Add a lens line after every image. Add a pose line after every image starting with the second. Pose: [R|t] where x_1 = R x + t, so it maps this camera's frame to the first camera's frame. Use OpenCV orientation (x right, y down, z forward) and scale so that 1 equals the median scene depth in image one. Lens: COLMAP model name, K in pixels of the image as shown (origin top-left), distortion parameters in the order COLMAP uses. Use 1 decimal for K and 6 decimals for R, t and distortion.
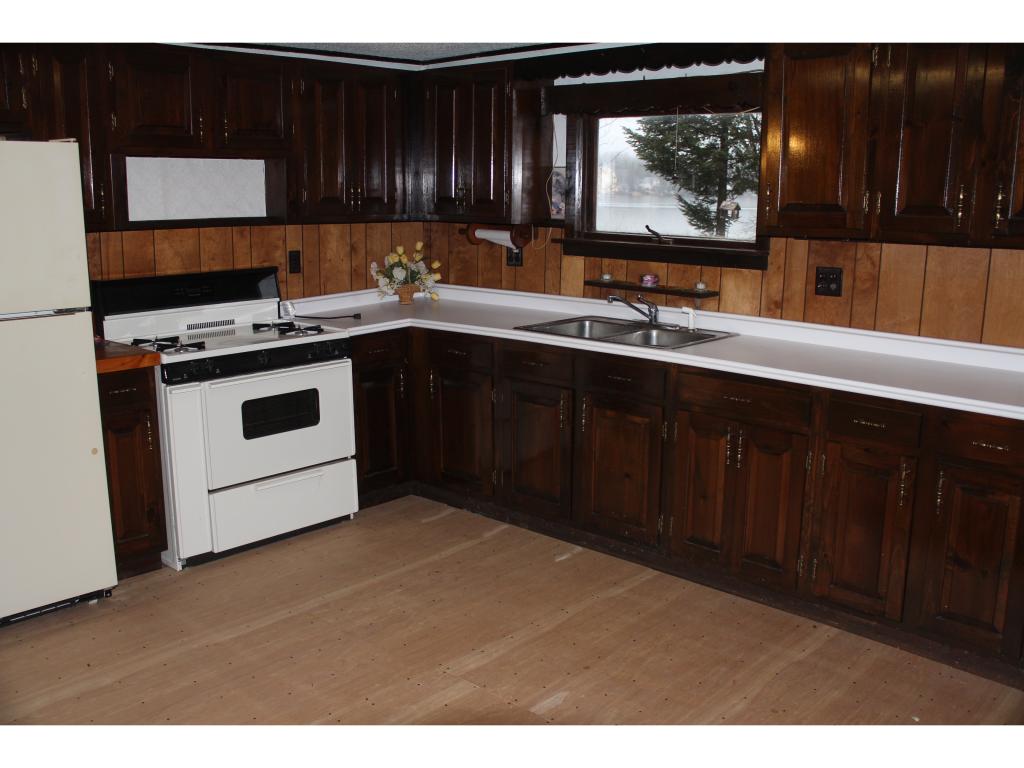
lens RADIAL K [[971.4, 0, 506.9], [0, 971.4, 390.1], [0, 0, 1]] dist [-0.071670, 0.000000]
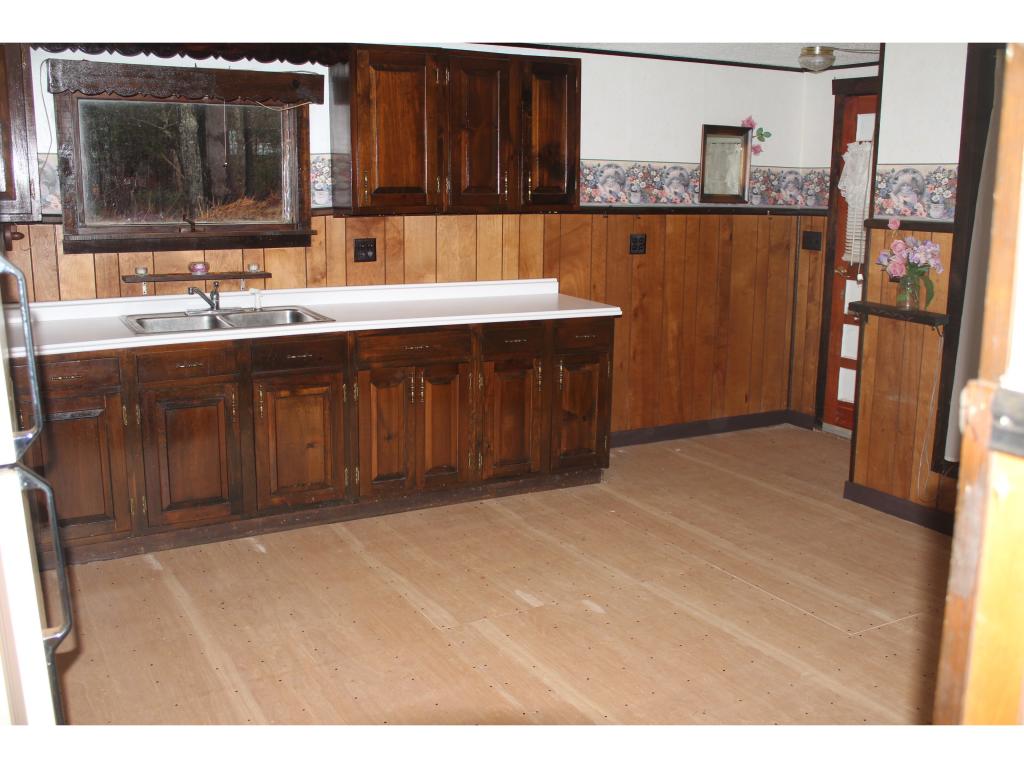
lens RADIAL K [[971.4, 0, 509.9], [0, 971.4, 376.3], [0, 0, 1]] dist [-0.071670, 0.000000]
pose [[0.318185, -0.193701, 0.928029, -0.793632], [0.186578, 0.972554, 0.139024, -0.094570], [-0.929488, 0.128915, 0.345592, 0.426266]]
